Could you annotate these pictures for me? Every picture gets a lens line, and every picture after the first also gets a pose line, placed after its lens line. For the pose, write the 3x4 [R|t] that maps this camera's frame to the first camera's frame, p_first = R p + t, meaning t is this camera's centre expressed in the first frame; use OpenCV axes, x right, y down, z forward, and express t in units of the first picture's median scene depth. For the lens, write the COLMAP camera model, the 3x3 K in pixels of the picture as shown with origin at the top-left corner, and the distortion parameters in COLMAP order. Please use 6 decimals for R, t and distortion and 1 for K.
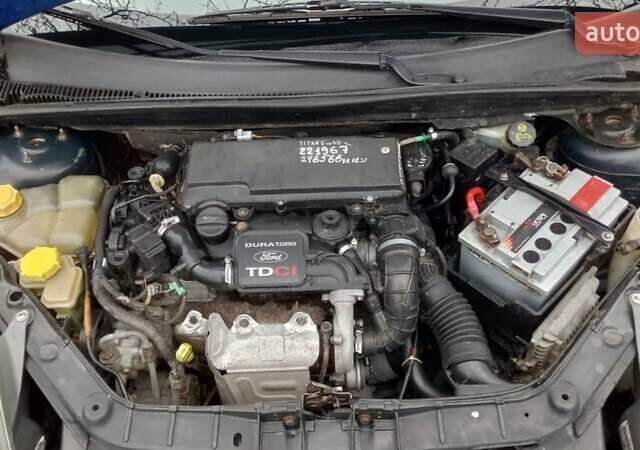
lens RADIAL K [[622.3, 0, 316.3], [0, 622.3, 224.5], [0, 0, 1]] dist [0.136456, -0.220386]
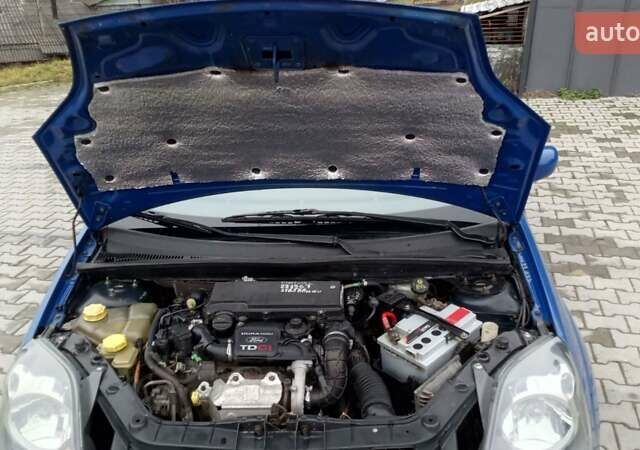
lens RADIAL K [[622.3, 0, 316.3], [0, 622.3, 224.5], [0, 0, 1]] dist [0.136456, -0.220386]
pose [[0.998755, 0.029328, -0.040359, 0.134020], [-0.043784, 0.903053, -0.427291, 0.452194], [0.023915, 0.428526, 0.903213, -0.567095]]
